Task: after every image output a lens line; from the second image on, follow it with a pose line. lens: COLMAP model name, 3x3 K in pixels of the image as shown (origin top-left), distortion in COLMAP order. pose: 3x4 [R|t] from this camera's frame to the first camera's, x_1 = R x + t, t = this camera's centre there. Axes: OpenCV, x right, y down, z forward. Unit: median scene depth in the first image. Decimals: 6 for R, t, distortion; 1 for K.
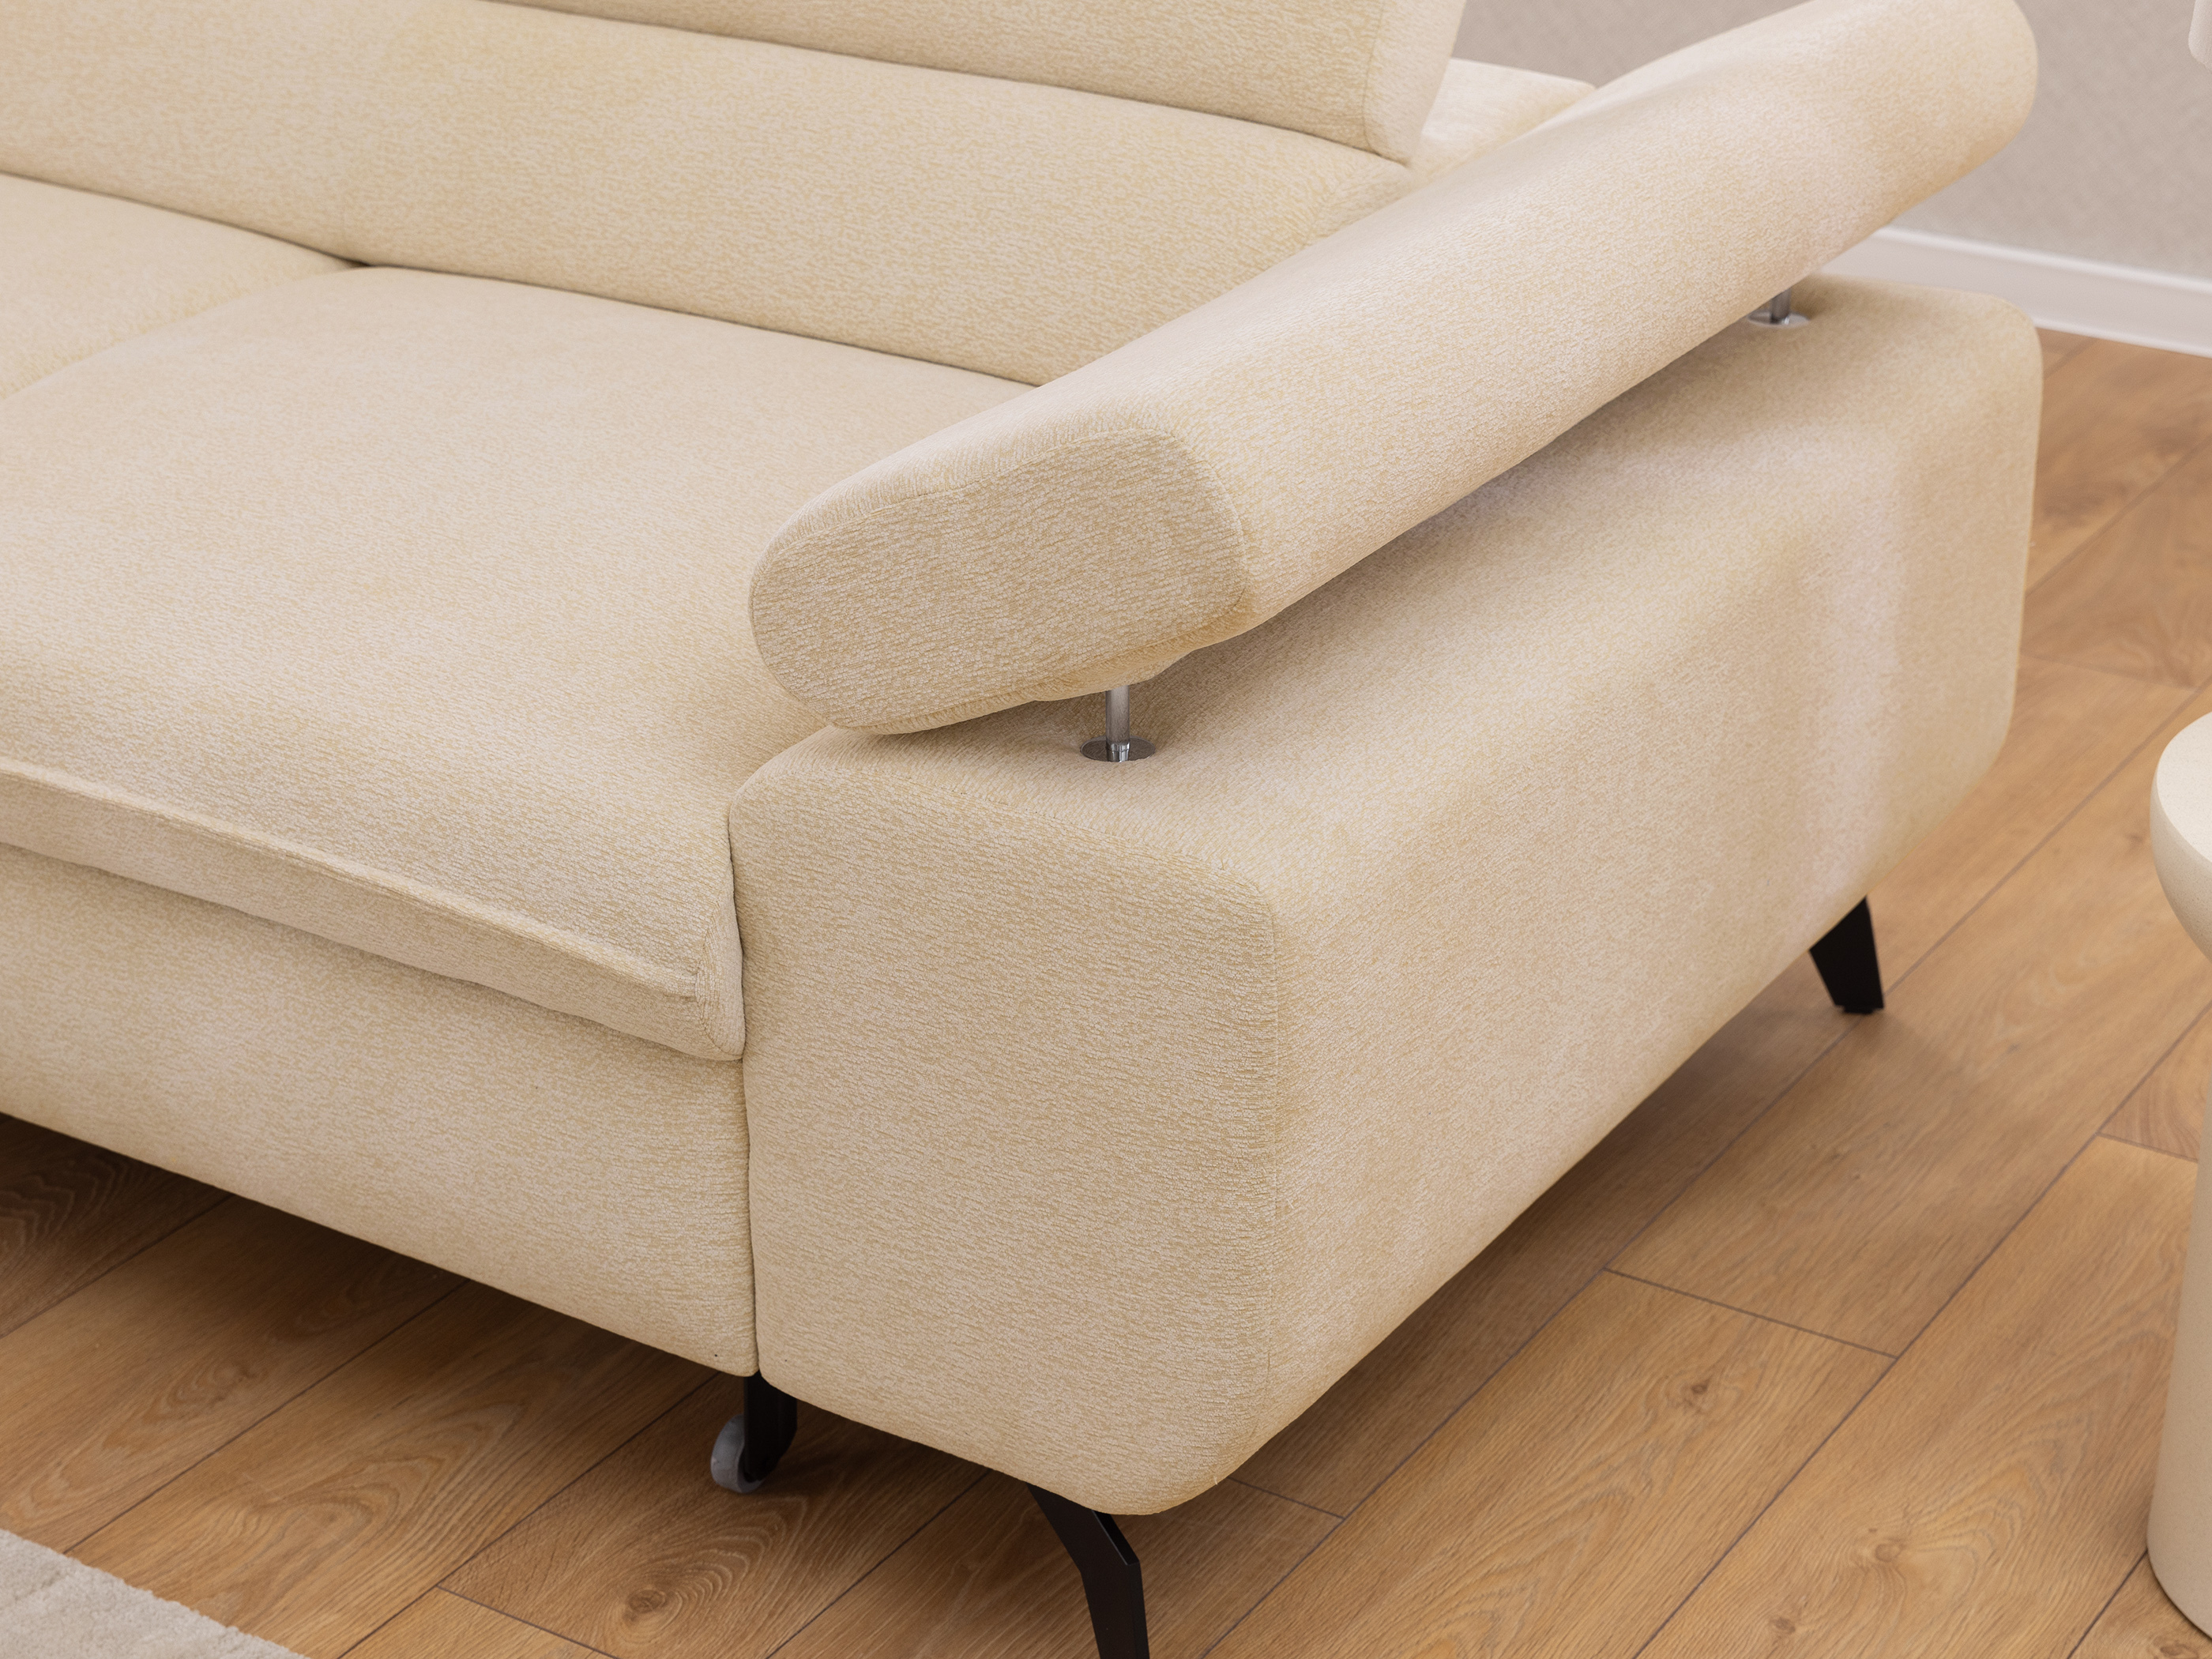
lens RADIAL K [[4430.7, 0, 1106.0], [0, 4430.7, 829.5], [0, 0, 1]] dist [-0.019847, -0.035356]
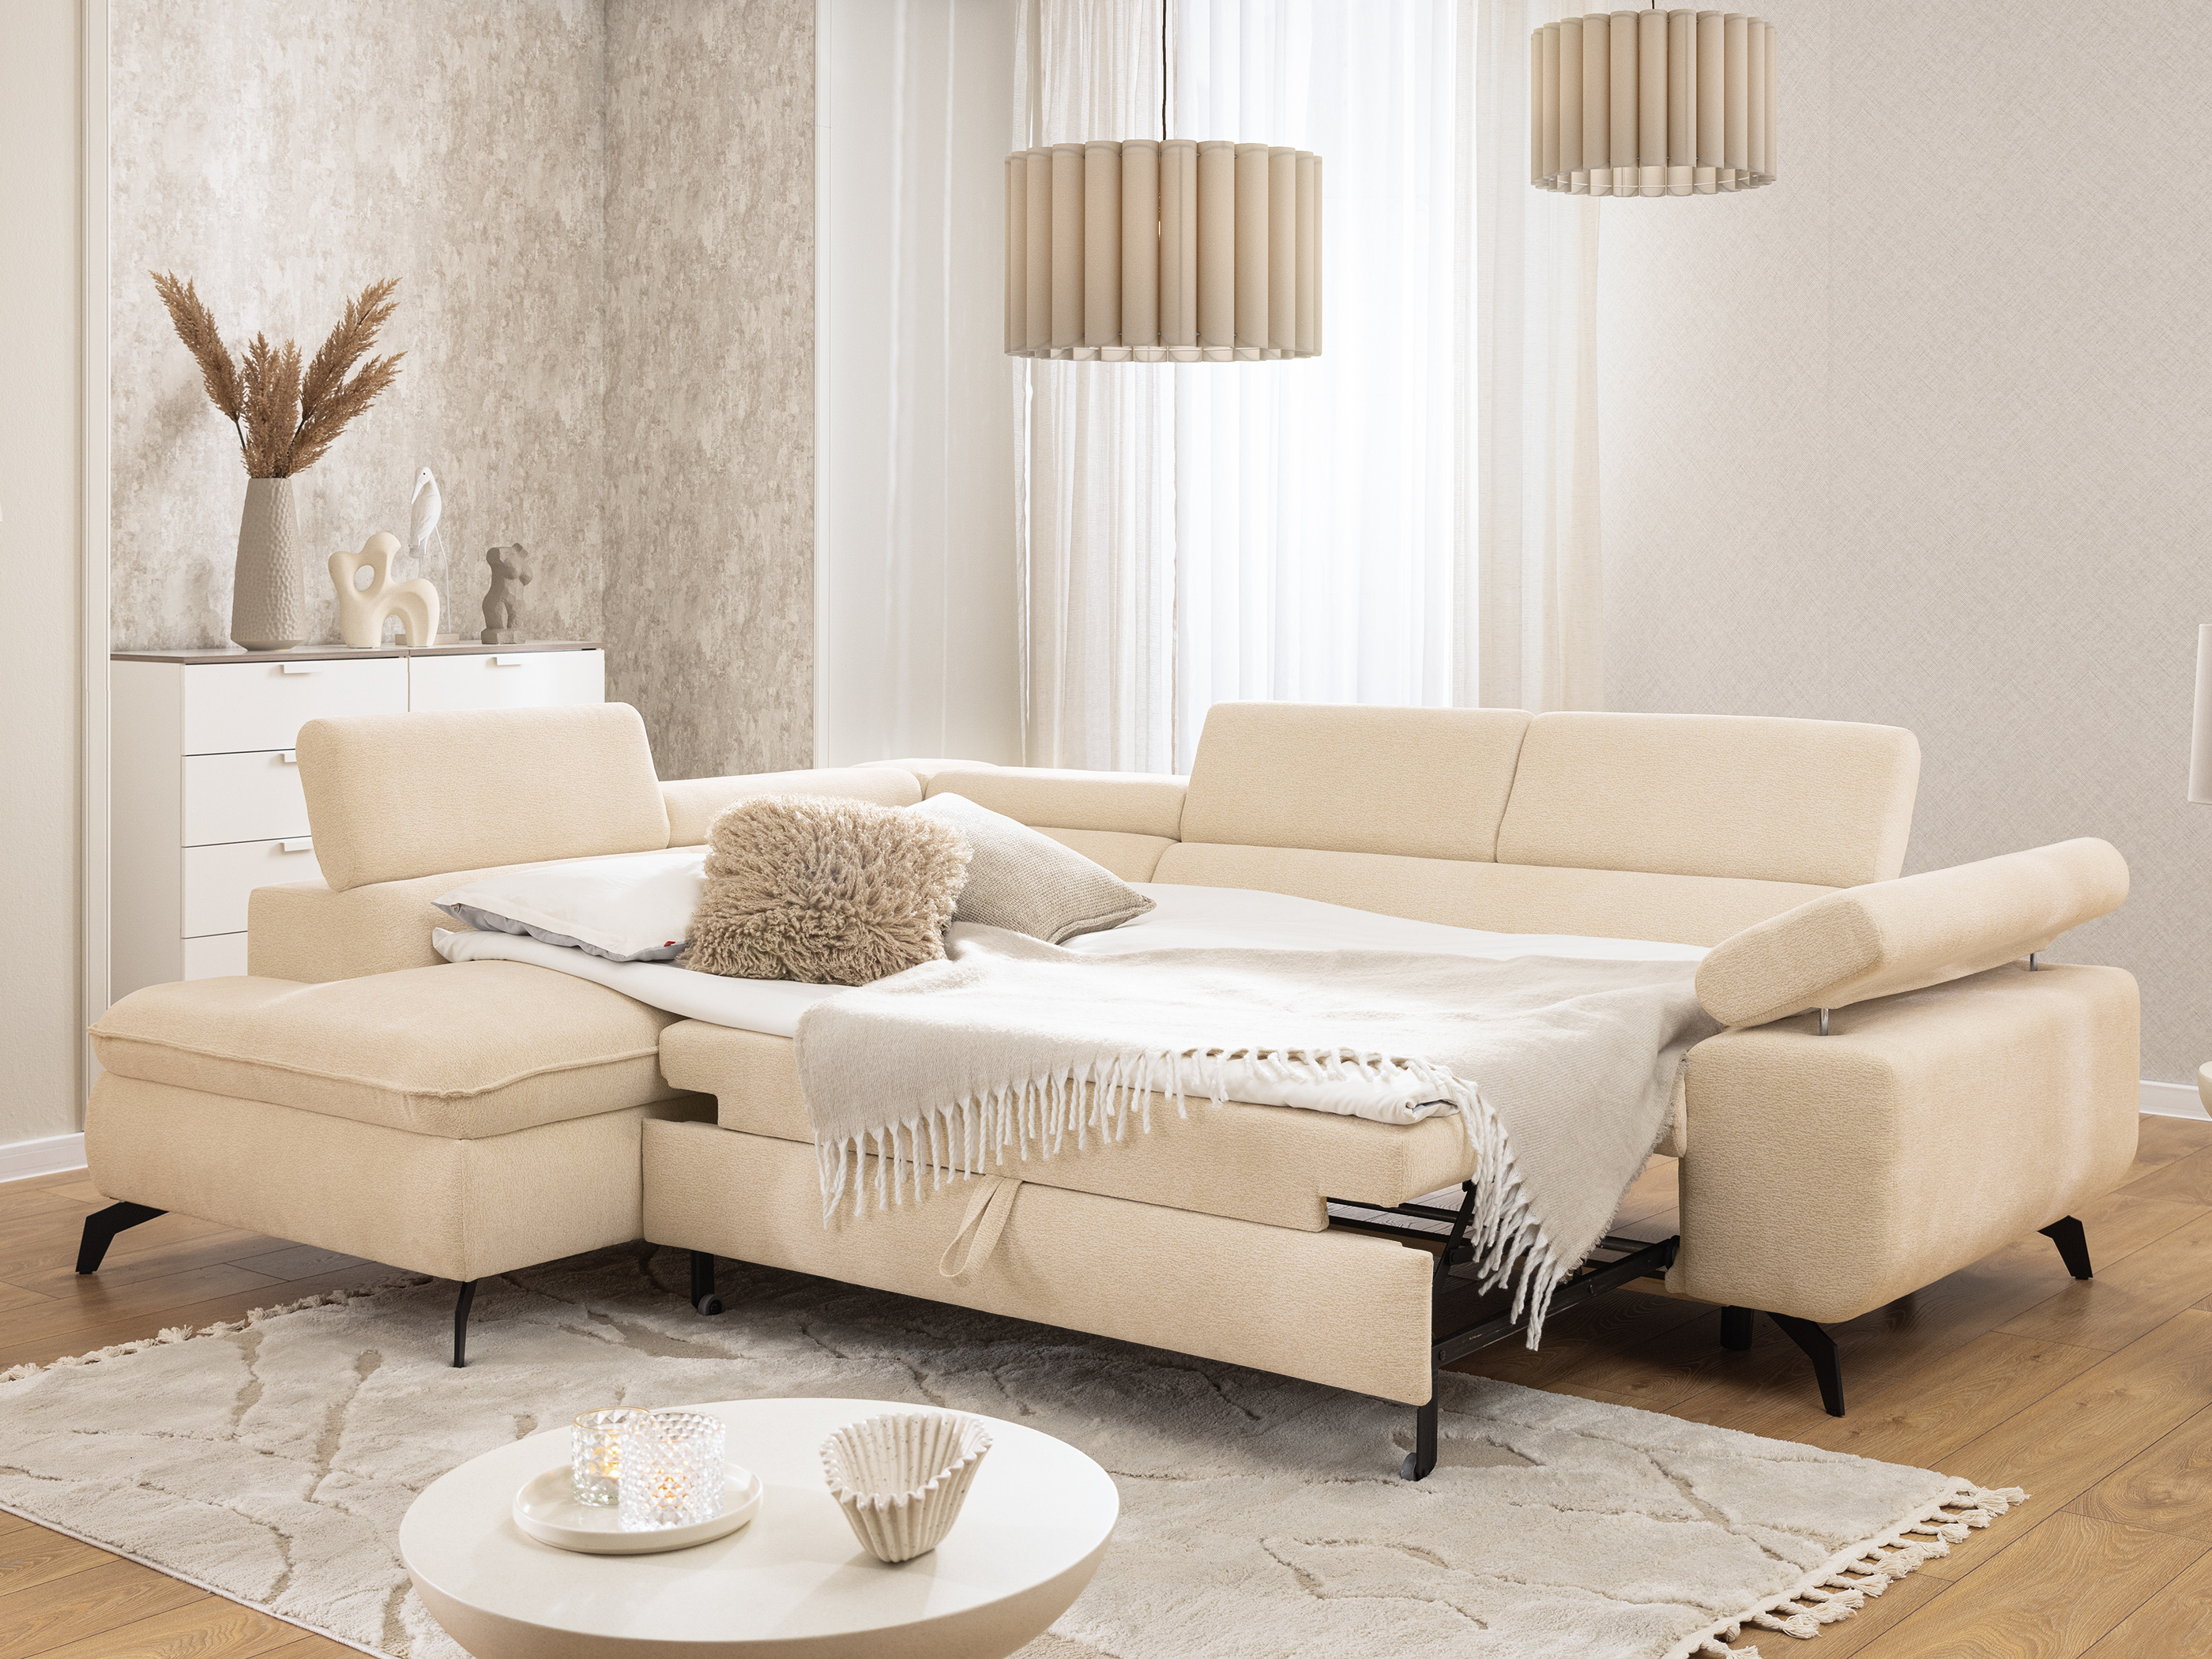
lens RADIAL K [[2855.6, 0, 1106.0], [0, 2855.6, 829.5], [0, 0, 1]] dist [-0.016560, -0.087861]
pose [[0.992615, -0.003090, -0.121269, -0.187995], [-0.038780, 0.939134, -0.341354, 0.403410], [0.114943, 0.343536, 0.932079, -0.652070]]
